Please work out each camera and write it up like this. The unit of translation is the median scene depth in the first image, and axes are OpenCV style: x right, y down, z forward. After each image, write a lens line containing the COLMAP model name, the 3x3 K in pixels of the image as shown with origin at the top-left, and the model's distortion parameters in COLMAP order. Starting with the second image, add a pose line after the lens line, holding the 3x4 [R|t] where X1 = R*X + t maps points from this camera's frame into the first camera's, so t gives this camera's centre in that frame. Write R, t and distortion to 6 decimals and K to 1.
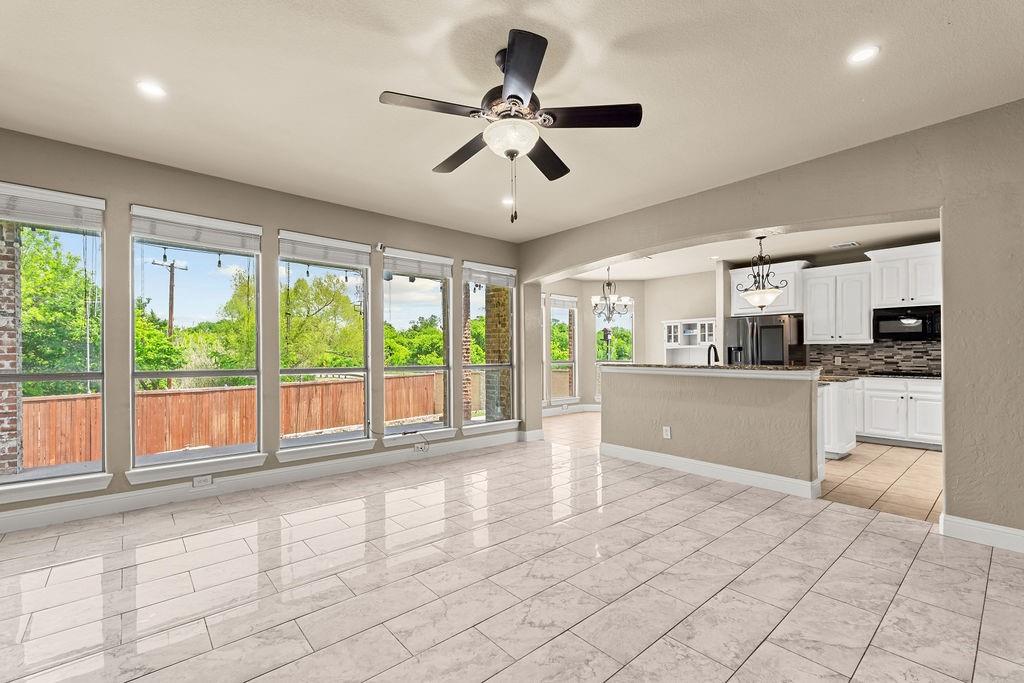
lens RADIAL K [[438.9, 0, 511.1], [0, 438.9, 349.7], [0, 0, 1]] dist [0.010017, 0.000183]
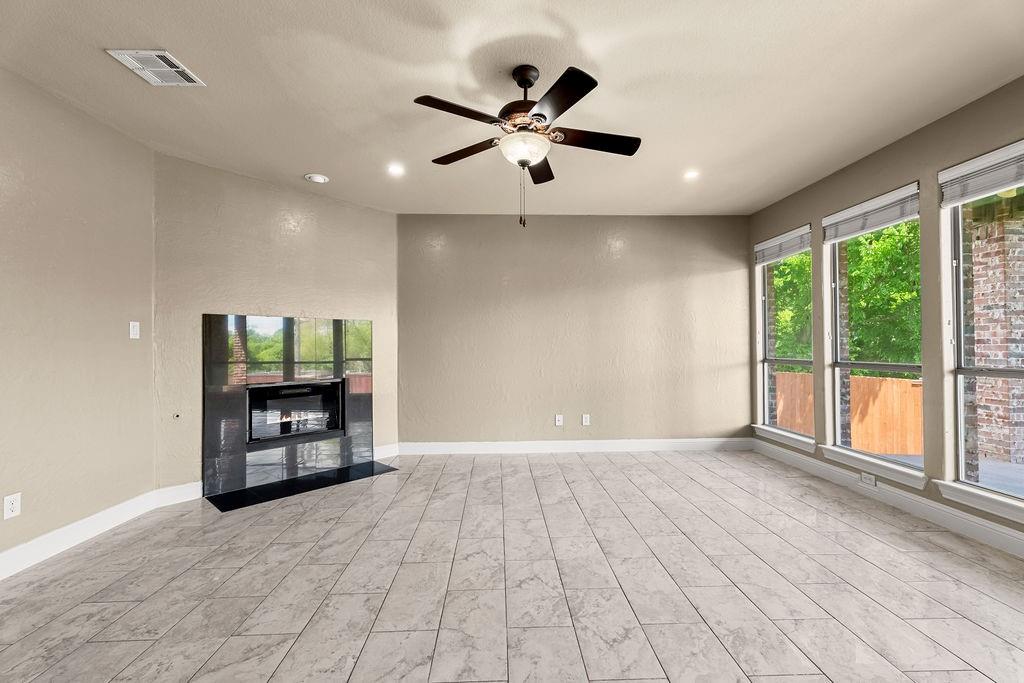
lens RADIAL K [[432.2, 0, 511.3], [0, 432.2, 346.1], [0, 0, 1]] dist [0.006111, 0.000245]
pose [[-0.628089, 0.001495, -0.778140, 0.317337], [0.013988, 0.999858, -0.009369, 0.005413], [0.778016, -0.016769, -0.628021, 0.610962]]
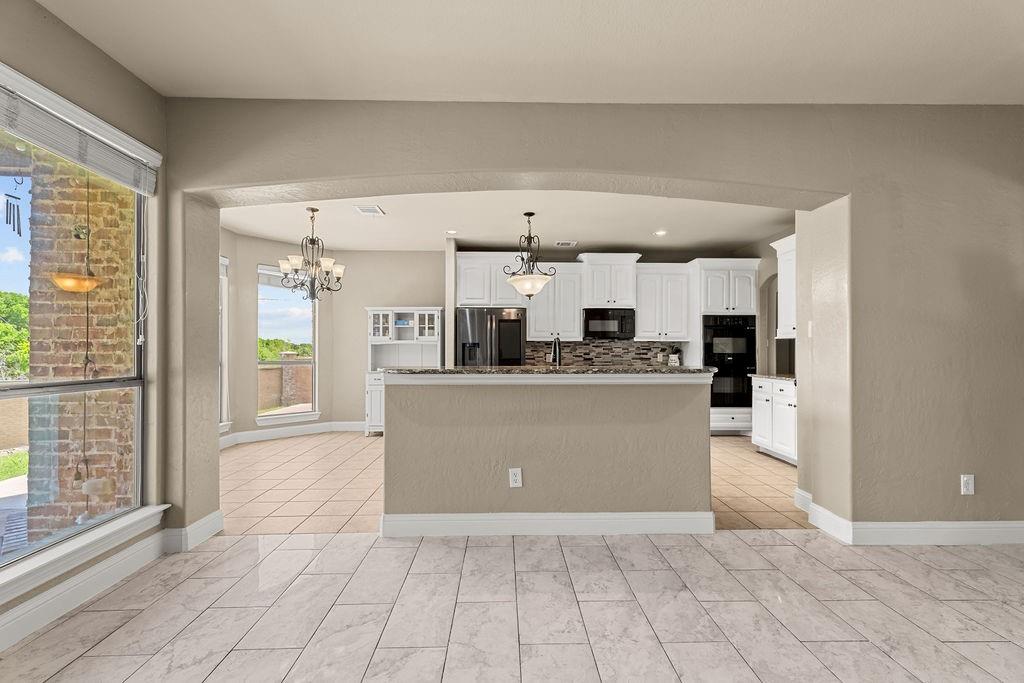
lens RADIAL K [[438.9, 0, 511.1], [0, 438.9, 349.7], [0, 0, 1]] dist [0.010017, 0.000183]
pose [[0.640448, 0.000637, 0.768001, -0.097472], [-0.005913, 0.999974, 0.004102, 0.003326], [-0.767978, -0.007168, 0.640436, 0.462602]]
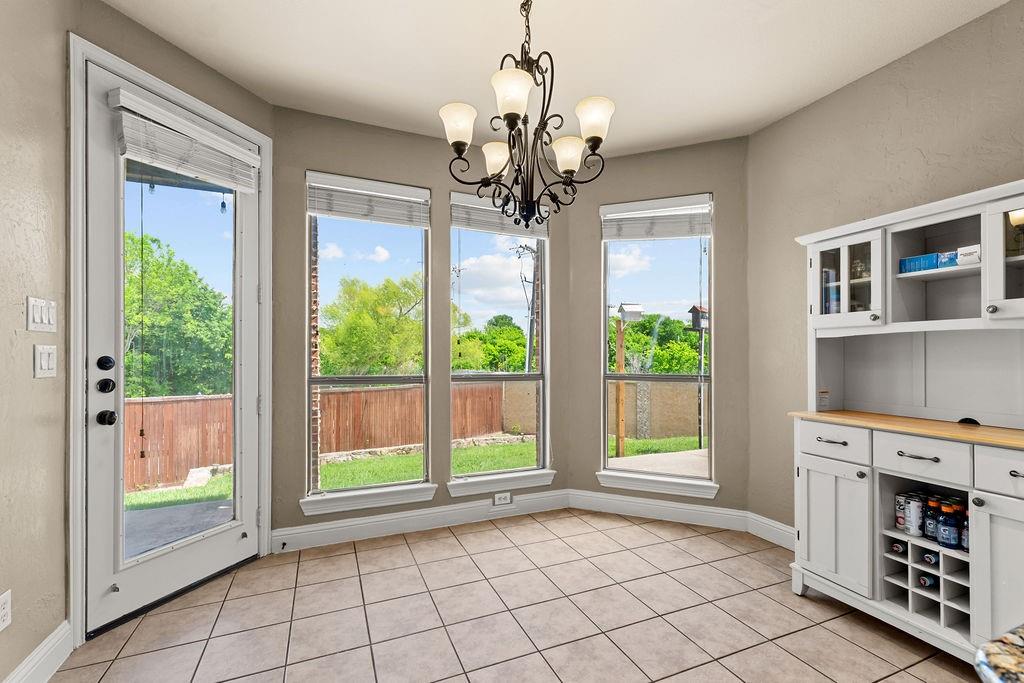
lens RADIAL K [[436.3, 0, 508.5], [0, 436.3, 354.2], [0, 0, 1]] dist [0.002991, 0.000291]
pose [[0.950314, 0.001962, -0.311288, 0.355030], [-0.000659, 0.999991, 0.004288, 0.008913], [0.311294, -0.003870, 0.950306, 0.948200]]
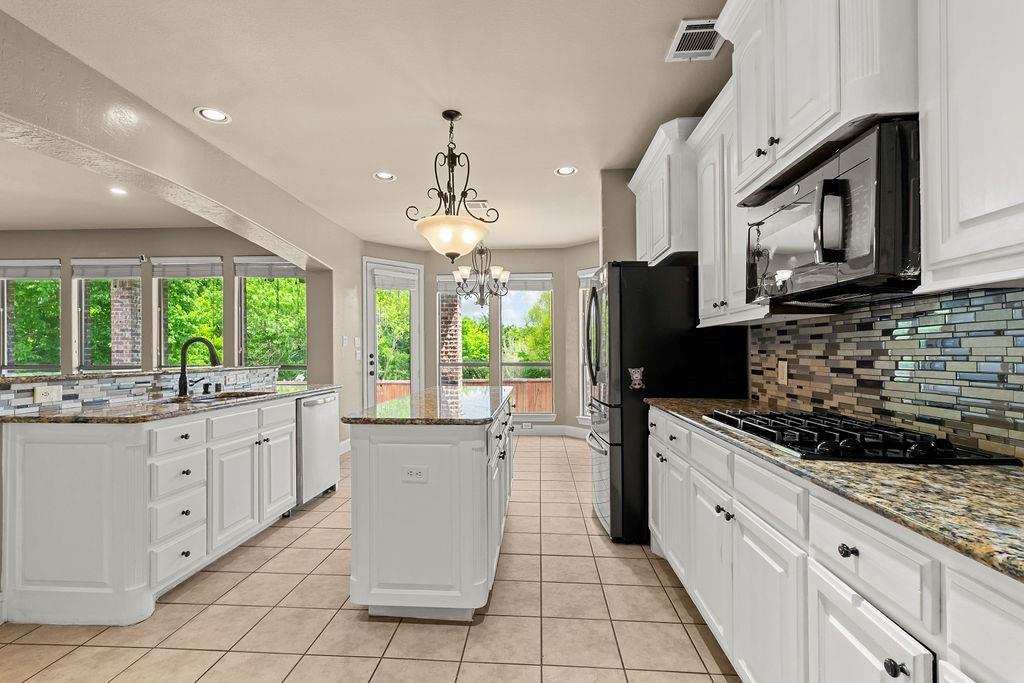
lens RADIAL K [[450.2, 0, 512.4], [0, 450.2, 349.8], [0, 0, 1]] dist [0.002134, 0.000541]
pose [[0.710467, -0.006529, -0.703700, 0.921677], [0.007807, 0.999969, -0.001396, 0.007288], [0.703687, -0.004502, 0.710495, 0.659133]]
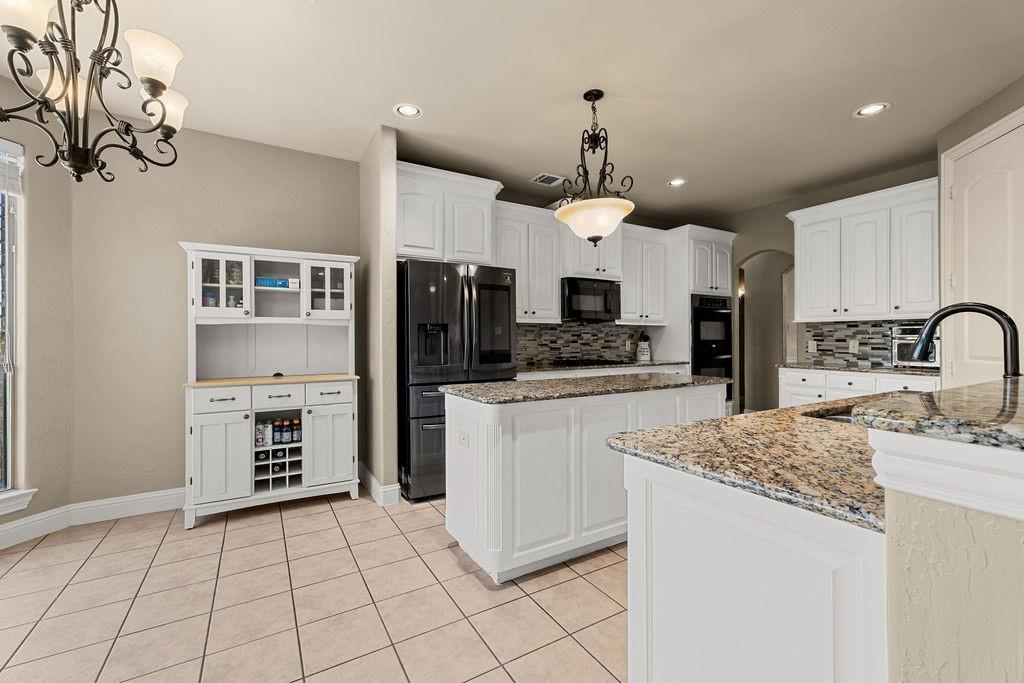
lens RADIAL K [[433.6, 0, 515.0], [0, 433.6, 336.9], [0, 0, 1]] dist [0.001878, 0.000227]
pose [[0.177356, 0.001518, 0.984146, 0.084358], [-0.003701, 0.999993, -0.000875, 0.009504], [-0.984140, -0.003487, 0.177360, 0.955163]]
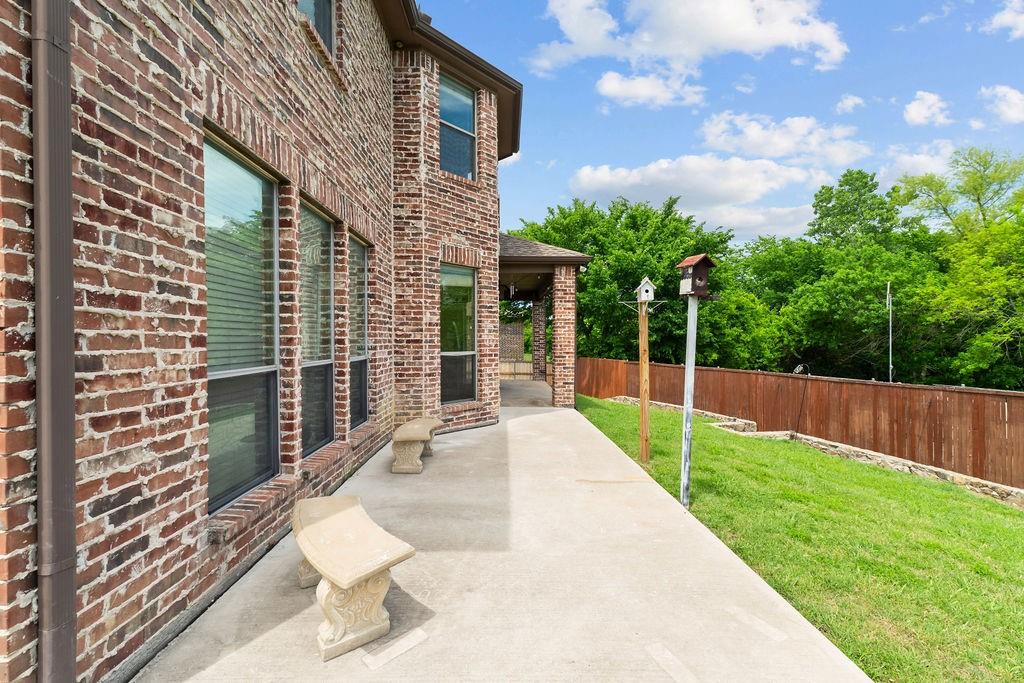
lens RADIAL K [[450.2, 0, 512.4], [0, 450.2, 349.8], [0, 0, 1]] dist [0.002134, 0.000541]
pose [[-0.639418, 0.011673, -0.768771, 1.183561], [0.002500, 0.999911, 0.013103, 0.017180], [0.768855, 0.006456, -0.639390, 2.376222]]
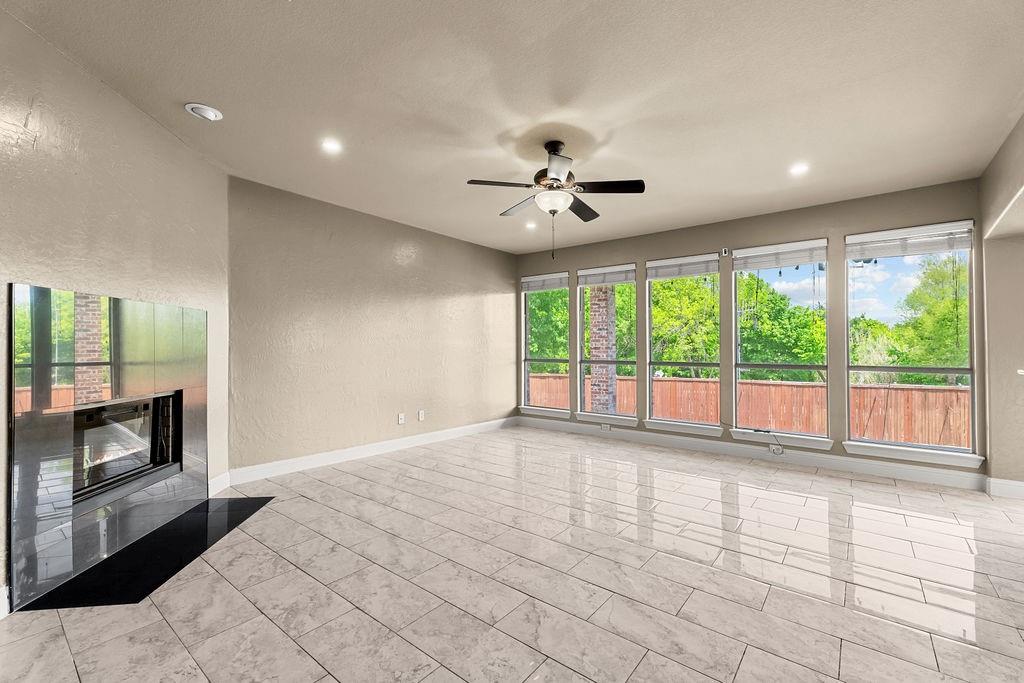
lens RADIAL K [[434.4, 0, 513.8], [0, 434.4, 346.5], [0, 0, 1]] dist [0.003185, 0.000325]
pose [[0.178615, -0.006386, -0.983898, 0.516077], [0.005683, 0.999969, -0.005459, 0.001820], [0.983903, -0.004616, 0.178646, 0.229618]]
